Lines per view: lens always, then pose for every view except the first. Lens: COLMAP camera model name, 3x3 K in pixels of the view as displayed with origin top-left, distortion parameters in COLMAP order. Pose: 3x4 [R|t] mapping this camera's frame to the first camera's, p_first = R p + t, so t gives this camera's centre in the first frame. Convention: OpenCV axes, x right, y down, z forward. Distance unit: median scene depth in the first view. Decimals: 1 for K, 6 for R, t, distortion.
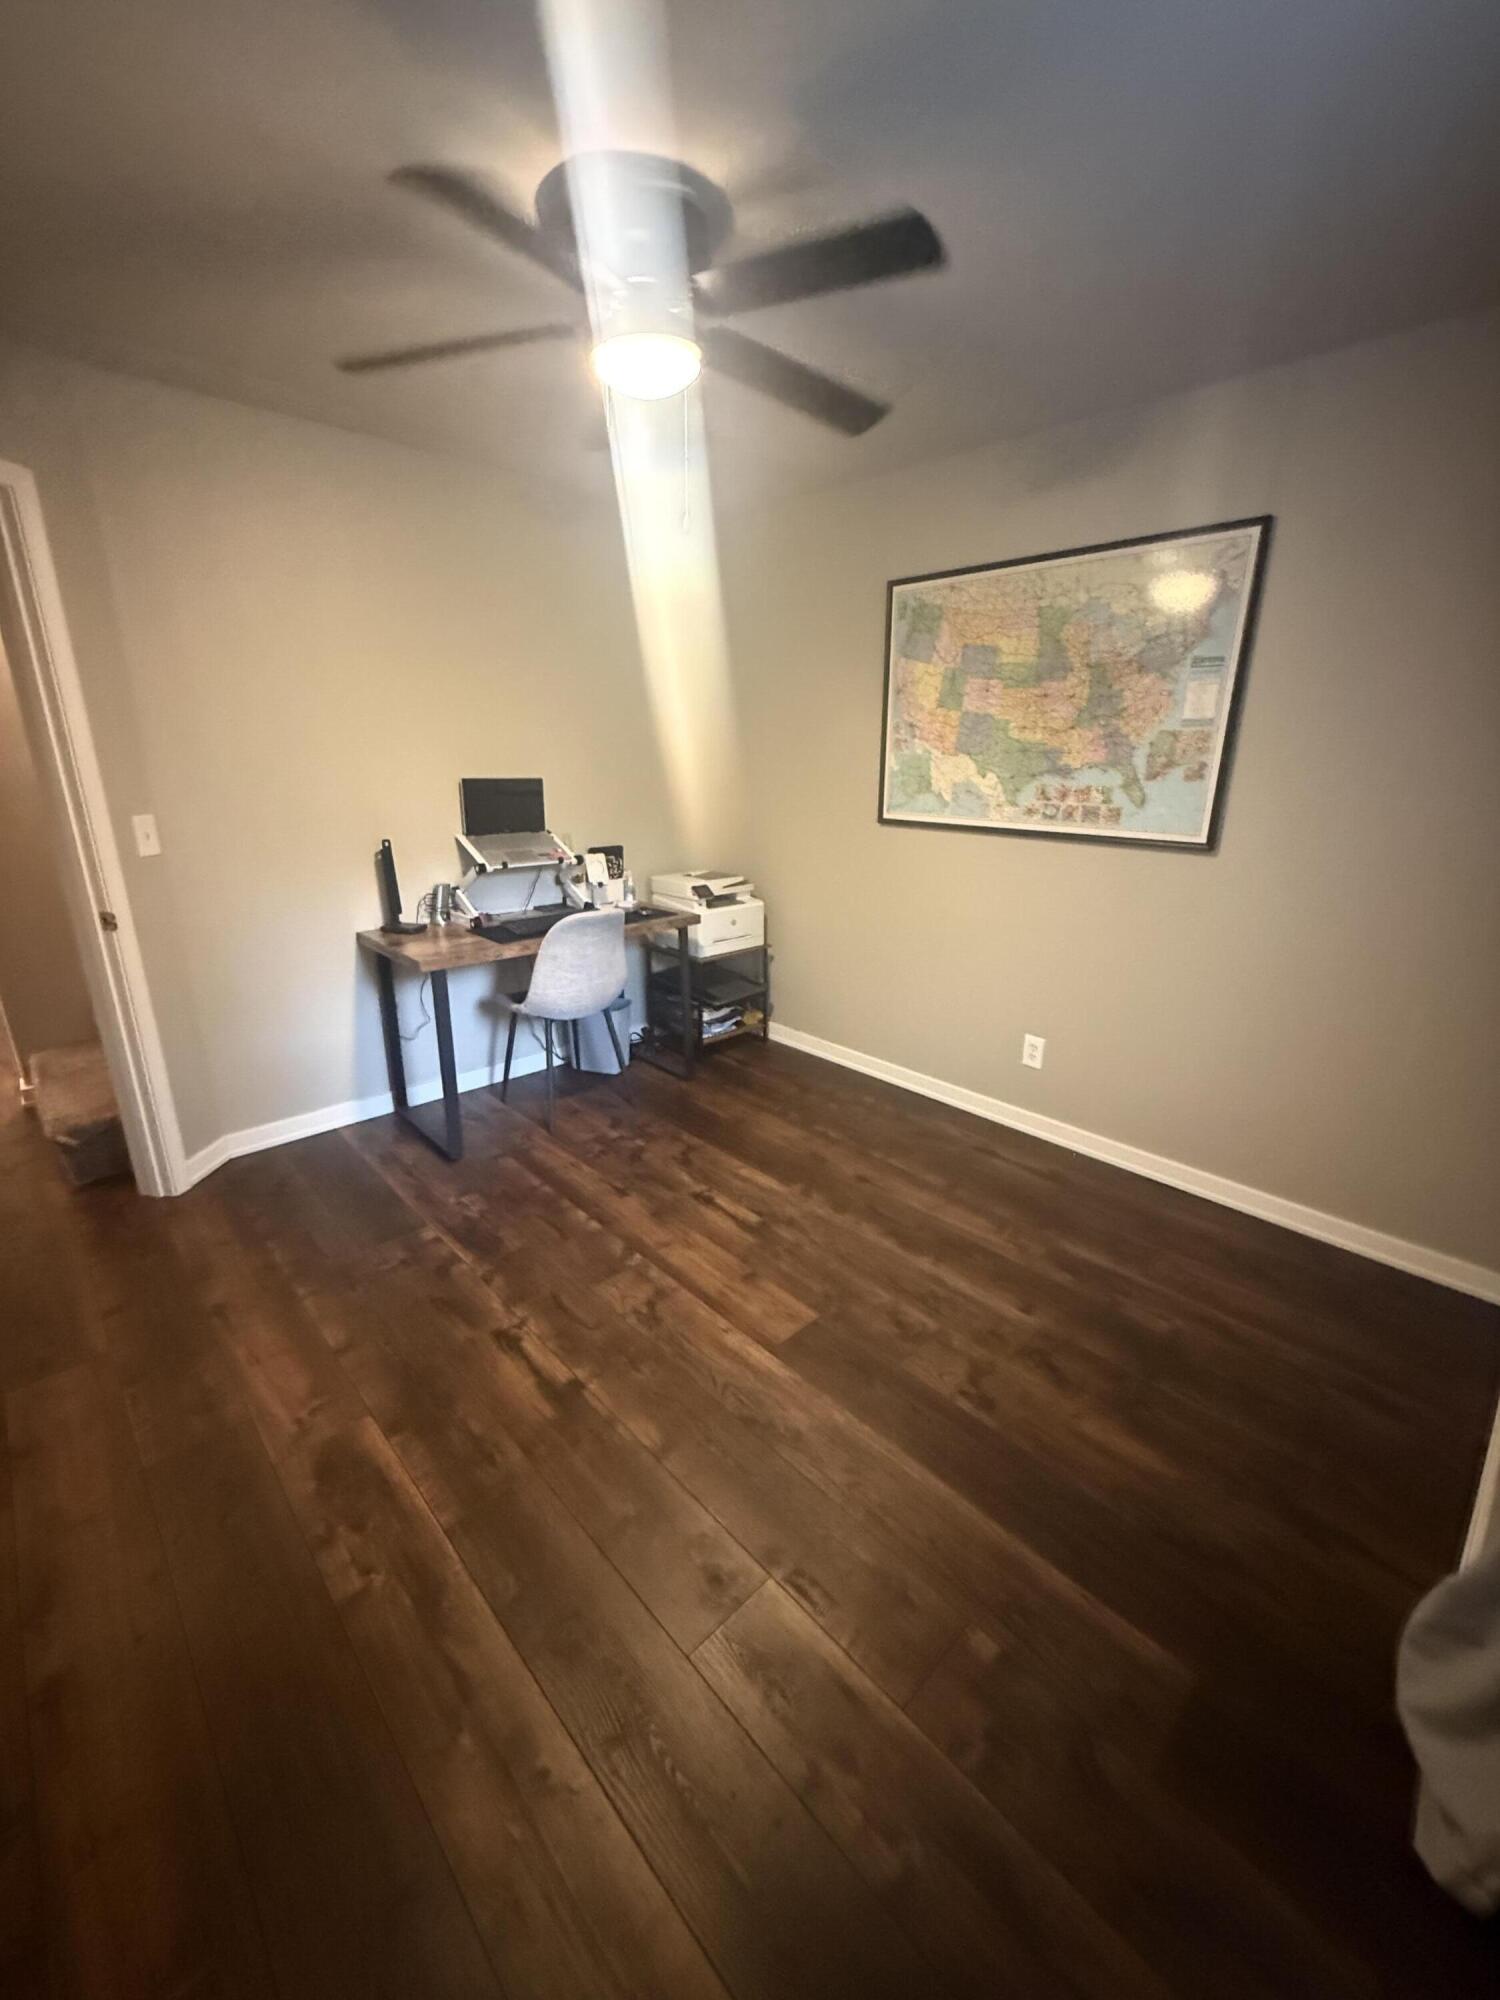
lens RADIAL K [[797.6, 0, 752.9], [0, 797.6, 994.1], [0, 0, 1]] dist [0.008442, -0.000049]
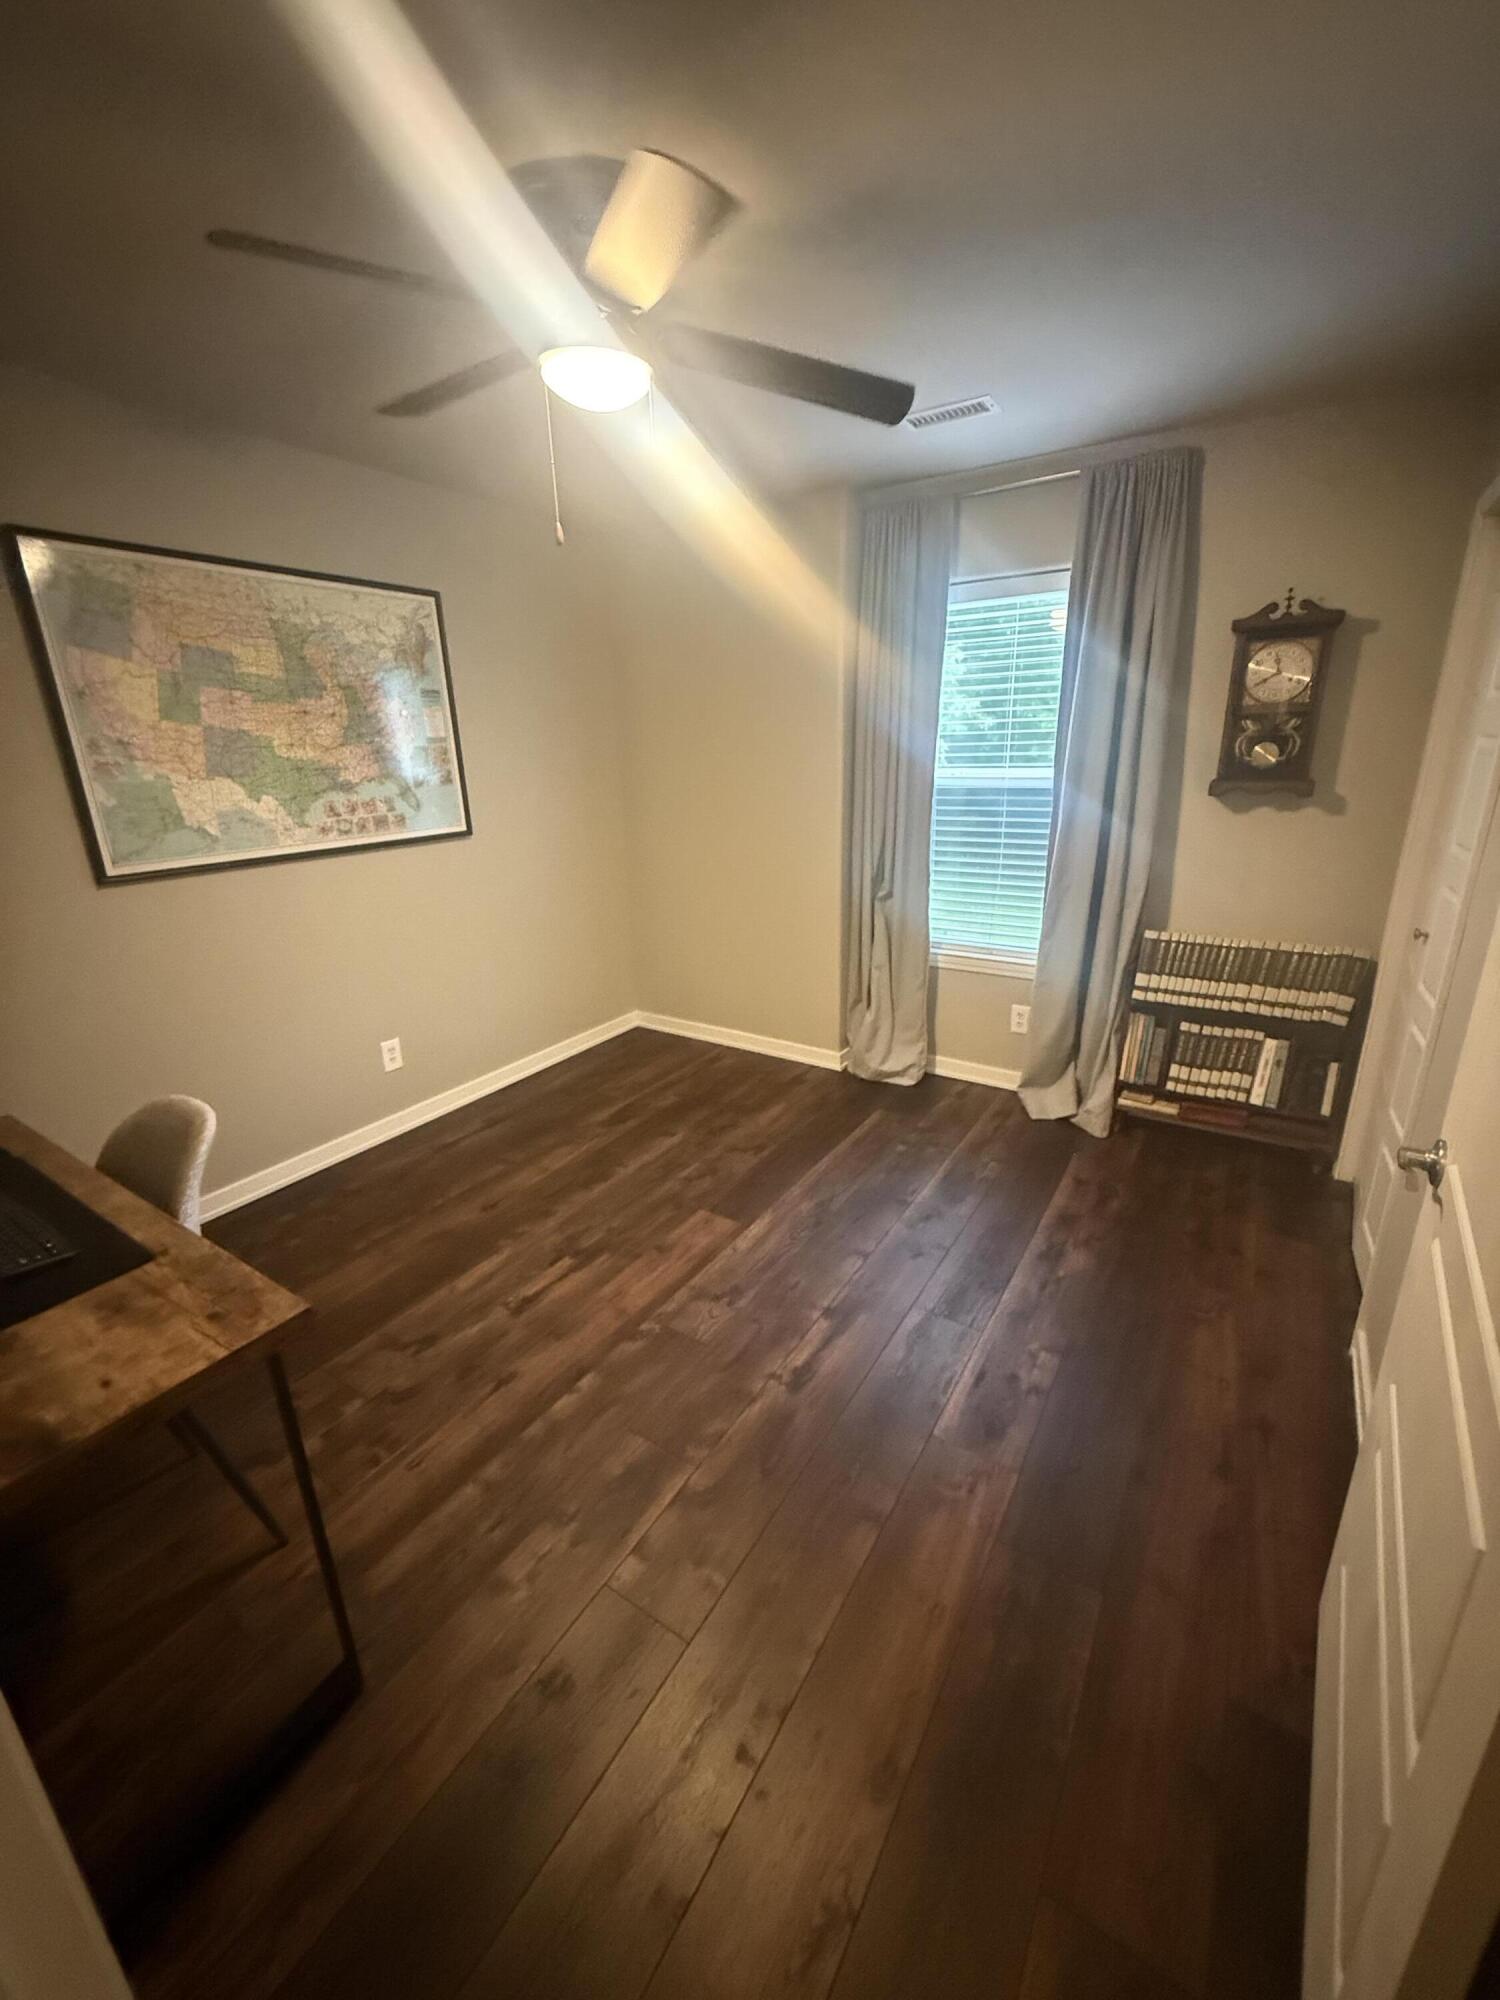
lens RADIAL K [[797.6, 0, 752.9], [0, 797.6, 994.1], [0, 0, 1]] dist [0.008442, -0.000049]
pose [[-0.231297, -0.299523, 0.925628, -0.776143], [0.307499, 0.880146, 0.361644, -0.255189], [-0.923009, 0.368277, -0.111472, 0.728023]]
